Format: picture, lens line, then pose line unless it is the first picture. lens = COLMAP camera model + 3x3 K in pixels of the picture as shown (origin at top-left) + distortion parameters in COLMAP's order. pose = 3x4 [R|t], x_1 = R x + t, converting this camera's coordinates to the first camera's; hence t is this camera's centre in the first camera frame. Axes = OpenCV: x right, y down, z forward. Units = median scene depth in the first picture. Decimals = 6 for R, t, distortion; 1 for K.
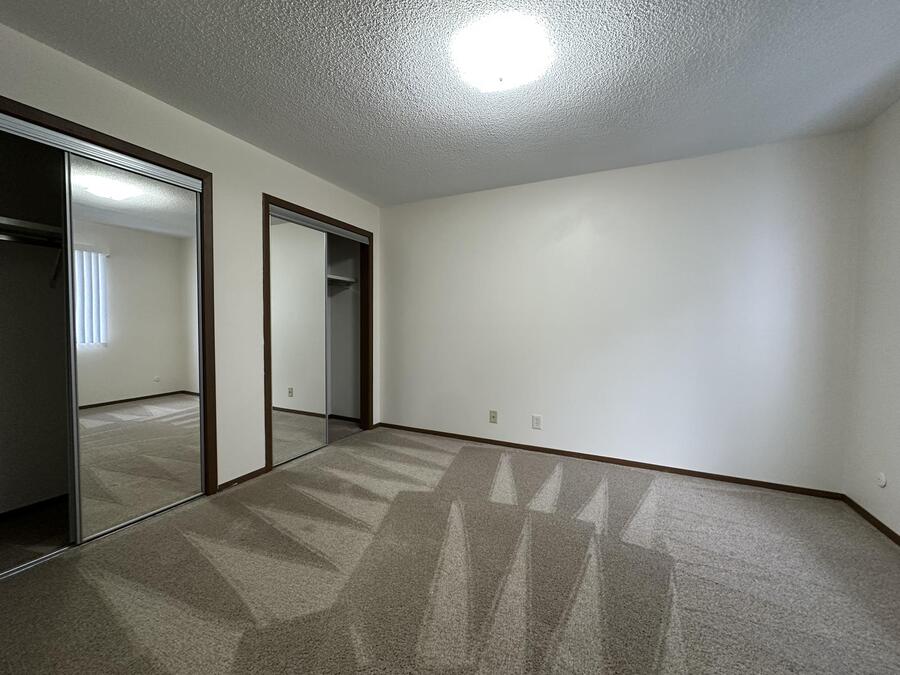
lens RADIAL K [[359.7, 0, 450.0], [0, 359.7, 337.5], [0, 0, 1]] dist [-0.005369, 0.000707]
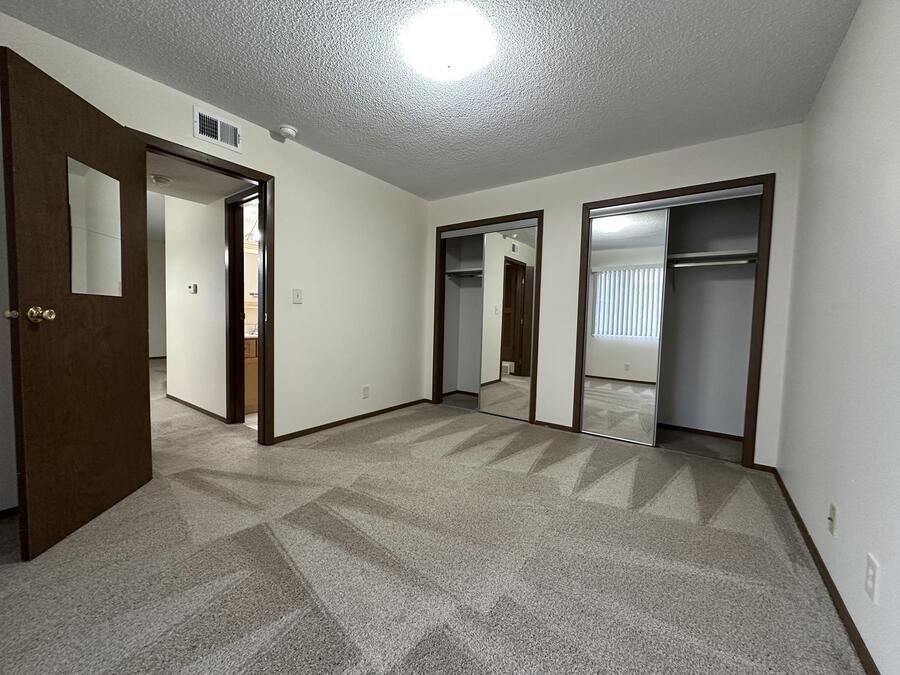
lens RADIAL K [[359.7, 0, 450.0], [0, 359.7, 337.5], [0, 0, 1]] dist [-0.005369, 0.000707]
pose [[-0.171445, 0.037345, -0.984486, 0.781829], [-0.065015, 0.996674, 0.049129, 0.020689], [0.983046, 0.072429, -0.168447, 0.794490]]
